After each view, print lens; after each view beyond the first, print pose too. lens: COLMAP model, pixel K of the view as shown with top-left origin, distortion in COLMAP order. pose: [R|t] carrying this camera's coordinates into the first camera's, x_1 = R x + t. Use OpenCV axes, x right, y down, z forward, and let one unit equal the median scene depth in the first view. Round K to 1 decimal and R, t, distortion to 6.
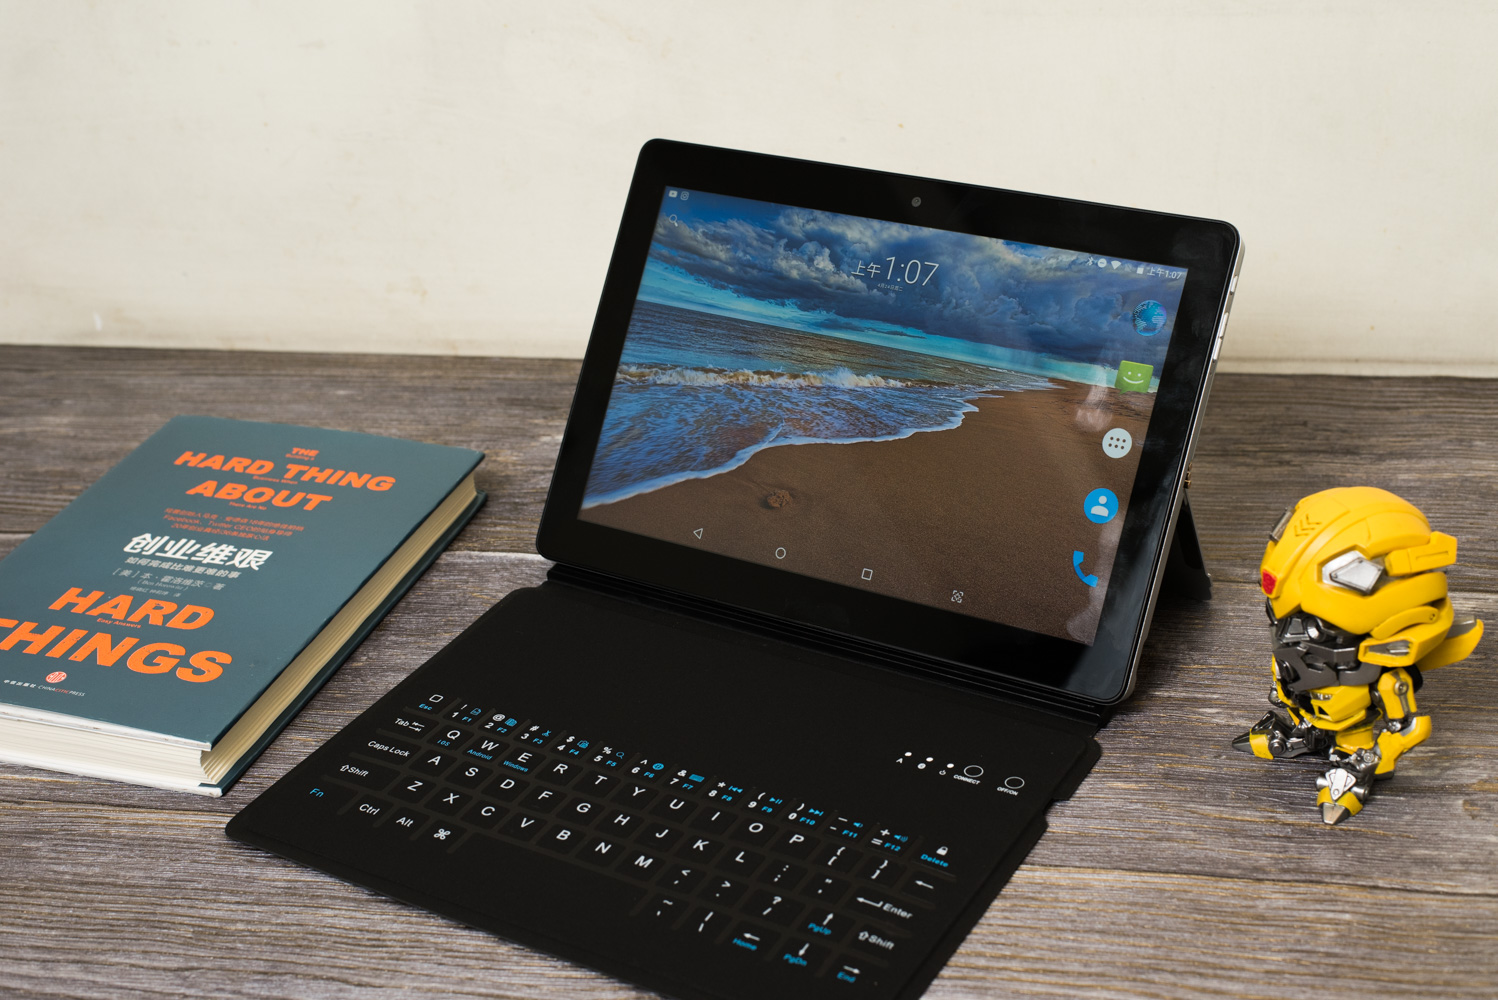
lens RADIAL K [[2486.5, 0, 716.6], [0, 2486.5, 497.6], [0, 0, 1]] dist [-0.007426, -0.108201]
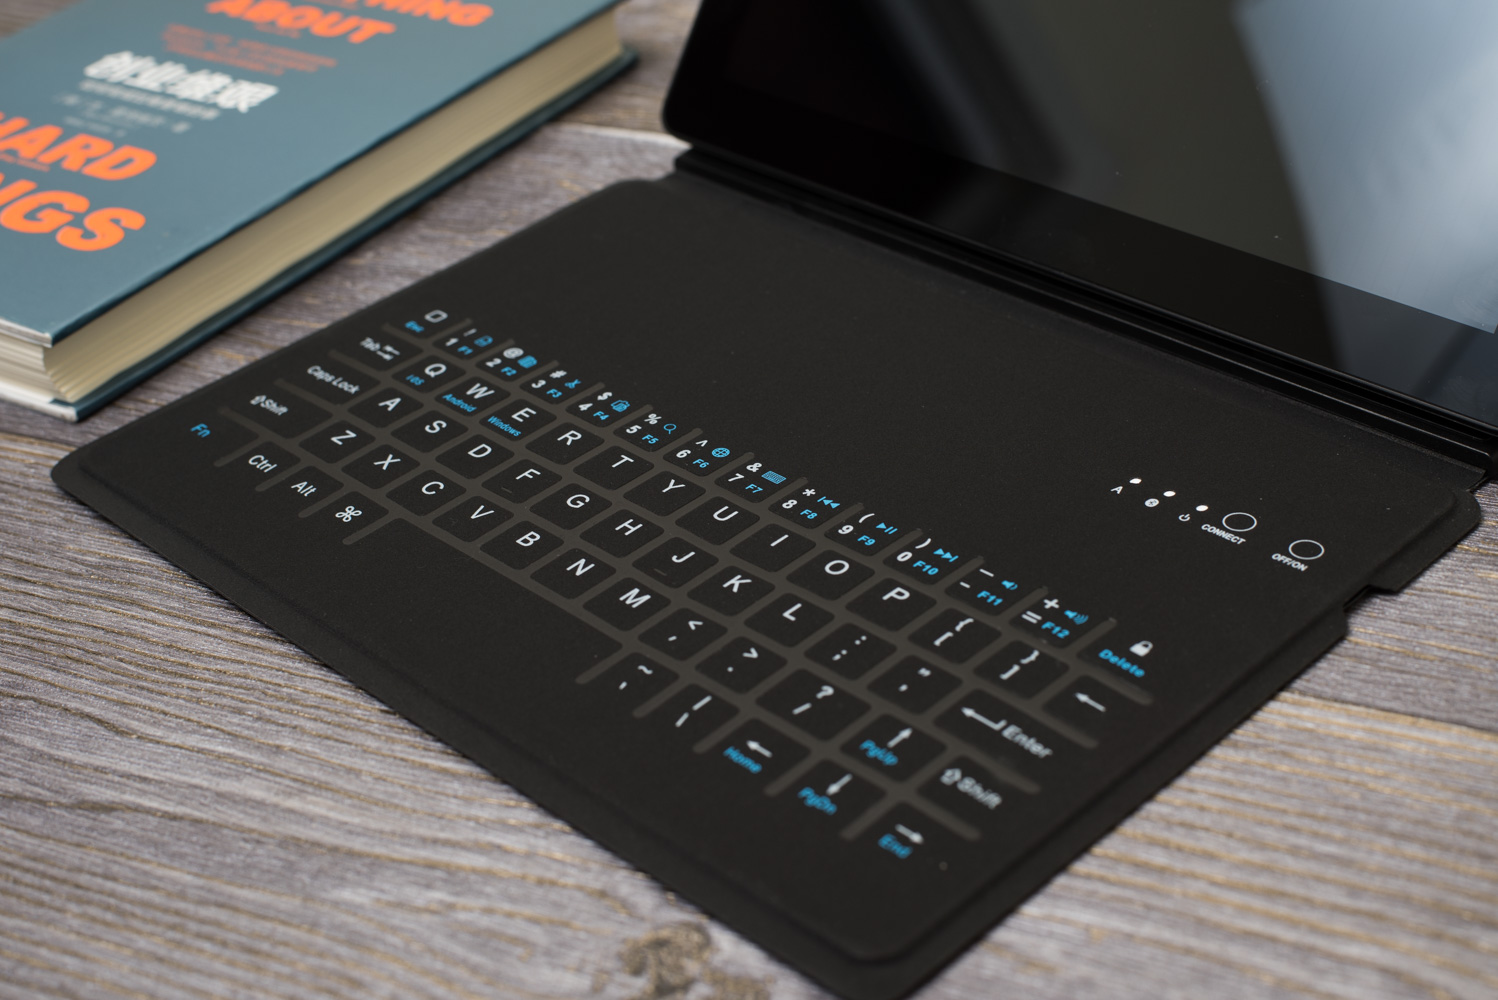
lens RADIAL K [[2486.5, 0, 716.6], [0, 2486.5, 497.6], [0, 0, 1]] dist [-0.007426, -0.108201]
pose [[0.968862, 0.122762, -0.215025, 0.107600], [-0.103938, 0.989861, 0.096809, 0.061068], [0.224729, -0.071446, 0.971798, 0.414580]]
